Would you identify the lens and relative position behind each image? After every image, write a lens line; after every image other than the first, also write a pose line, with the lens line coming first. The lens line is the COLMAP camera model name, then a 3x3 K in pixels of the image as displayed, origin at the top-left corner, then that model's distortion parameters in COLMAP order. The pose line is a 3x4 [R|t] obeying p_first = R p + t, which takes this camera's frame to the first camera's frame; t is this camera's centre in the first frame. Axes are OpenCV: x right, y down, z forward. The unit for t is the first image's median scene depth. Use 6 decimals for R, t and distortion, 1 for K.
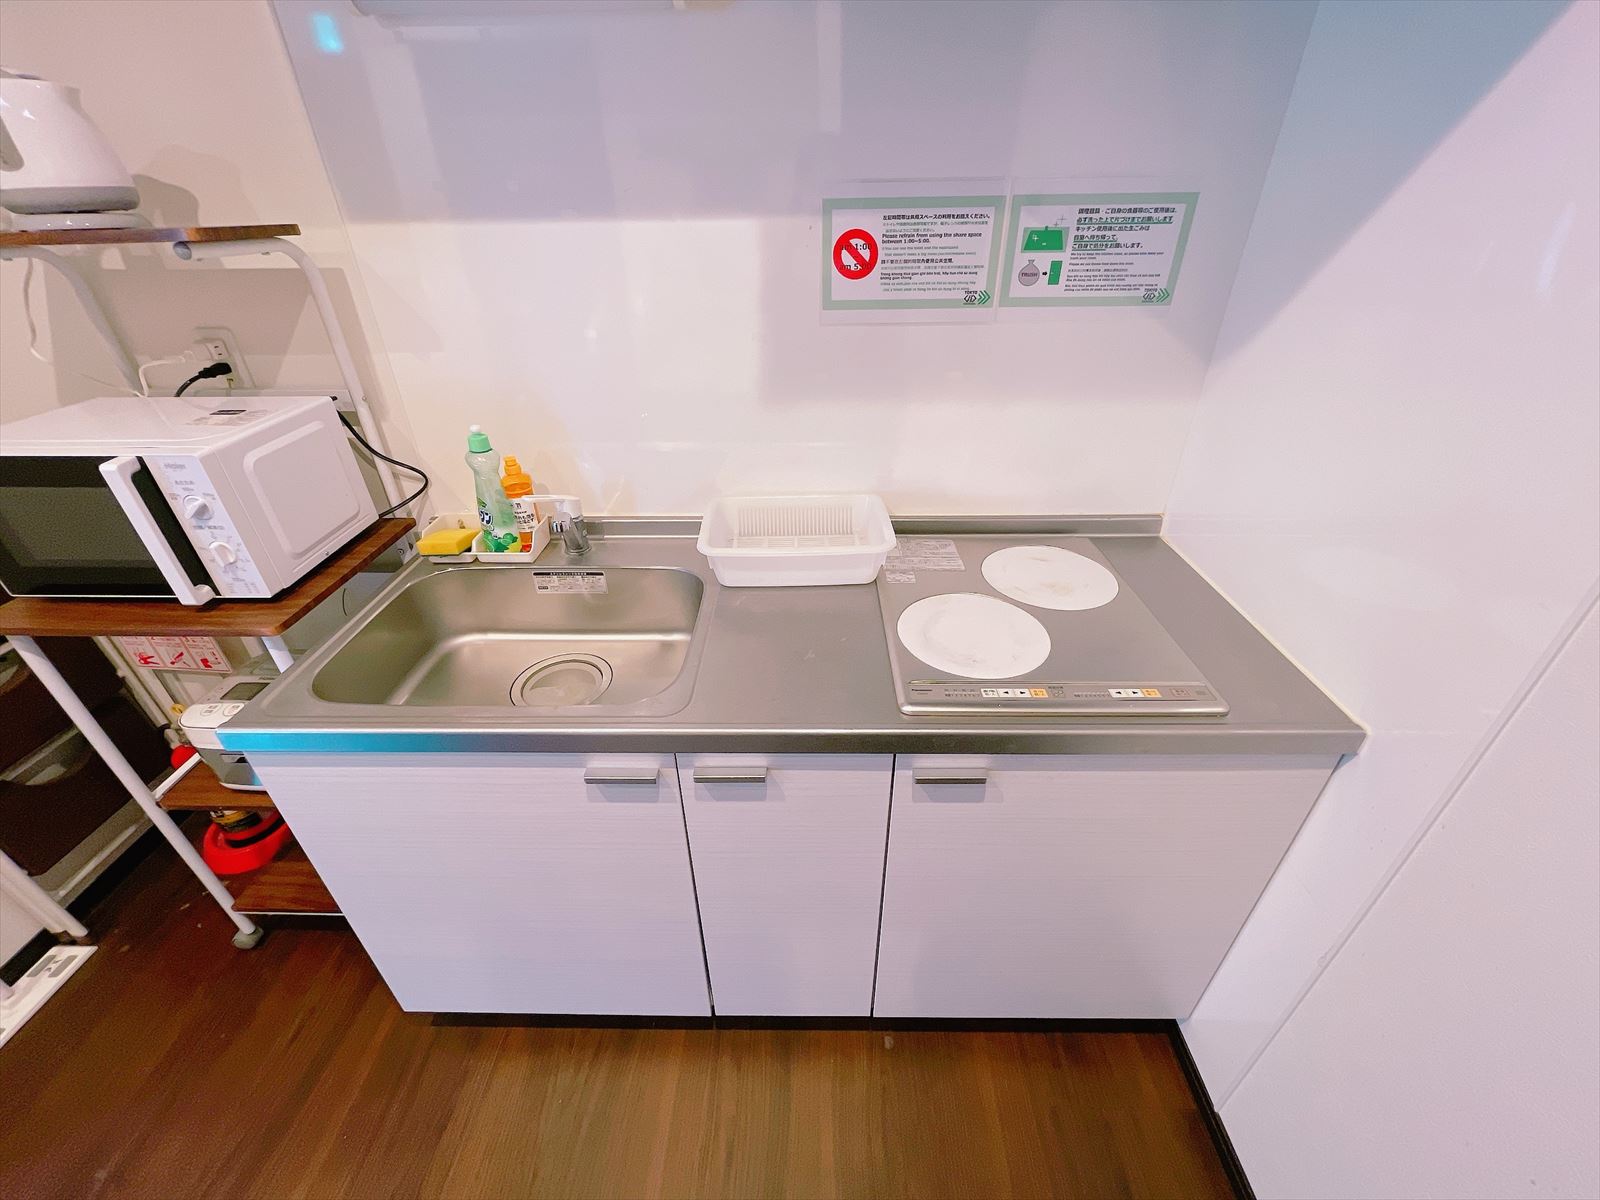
lens RADIAL K [[651.5, 0, 796.5], [0, 651.5, 601.6], [0, 0, 1]] dist [0.001373, -0.000008]
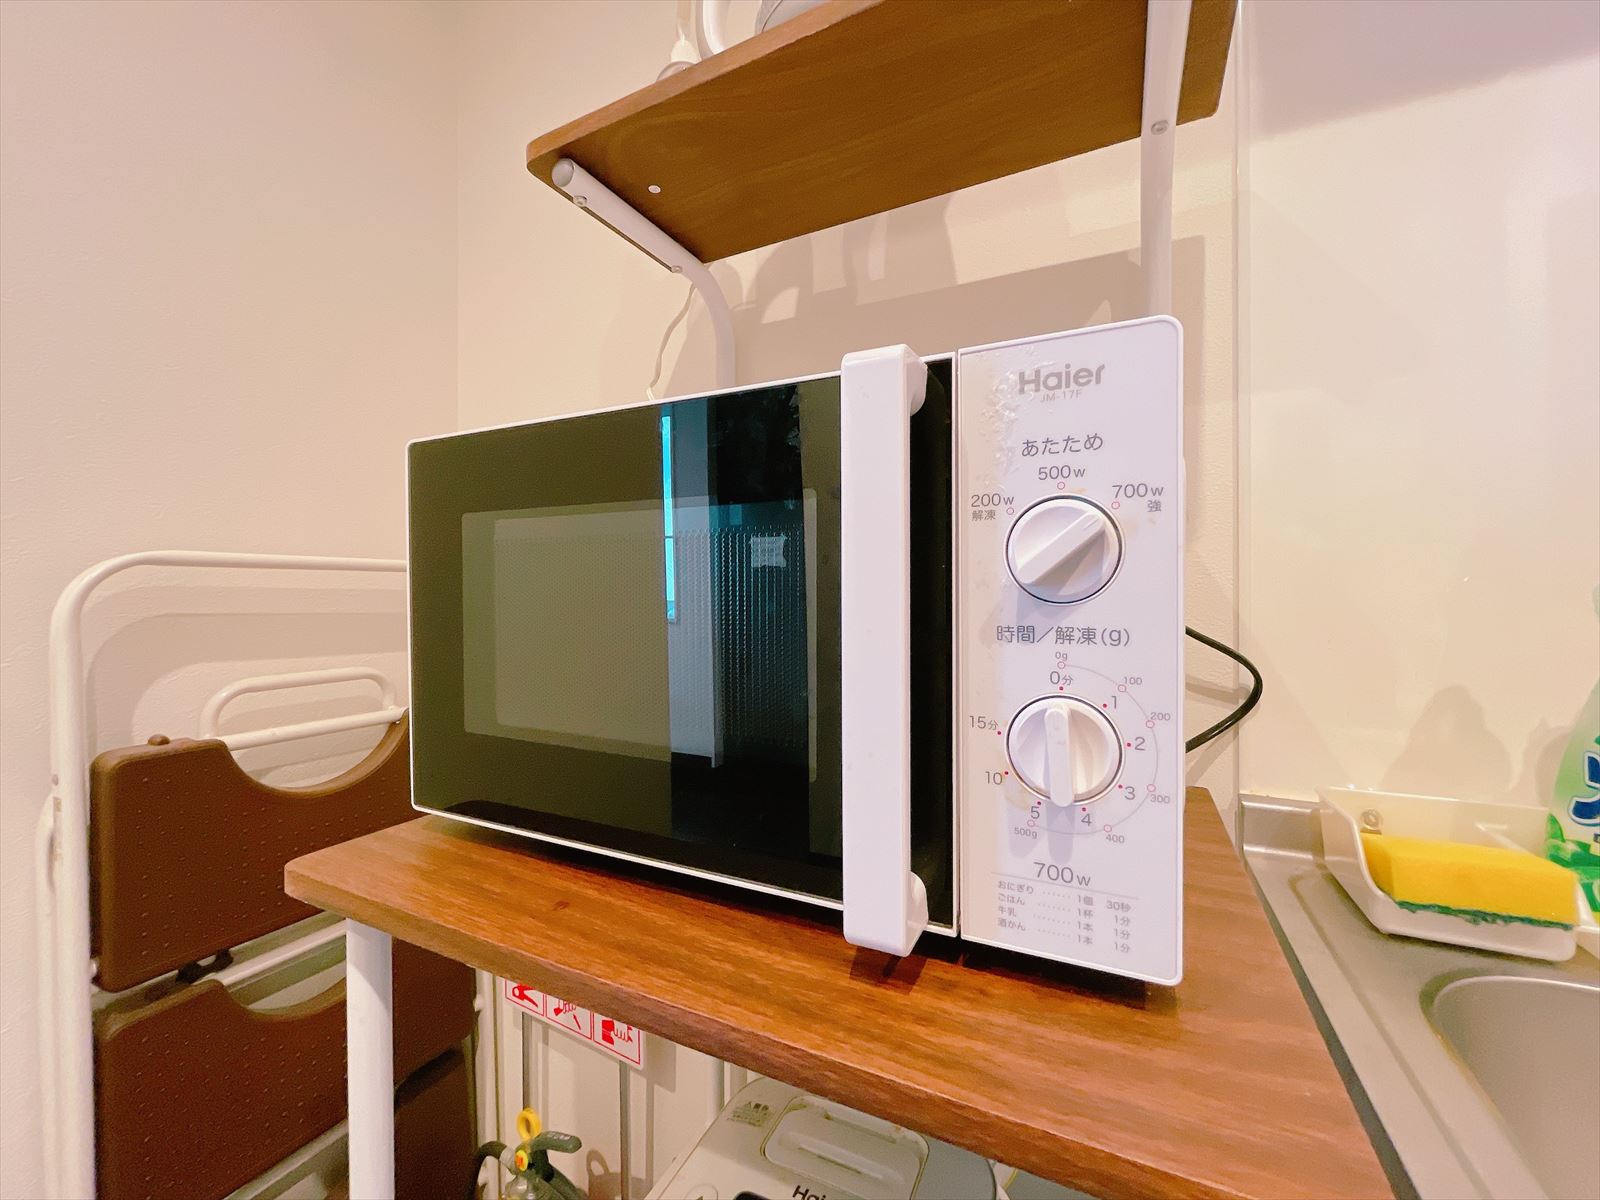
lens RADIAL K [[651.5, 0, 796.2], [0, 651.5, 601.0], [0, 0, 1]] dist [0.001373, -0.000008]
pose [[0.908400, 0.013155, -0.417896, -0.835627], [-0.224952, 0.857885, -0.461984, 0.012934], [0.352430, 0.513673, 0.782262, 0.715145]]
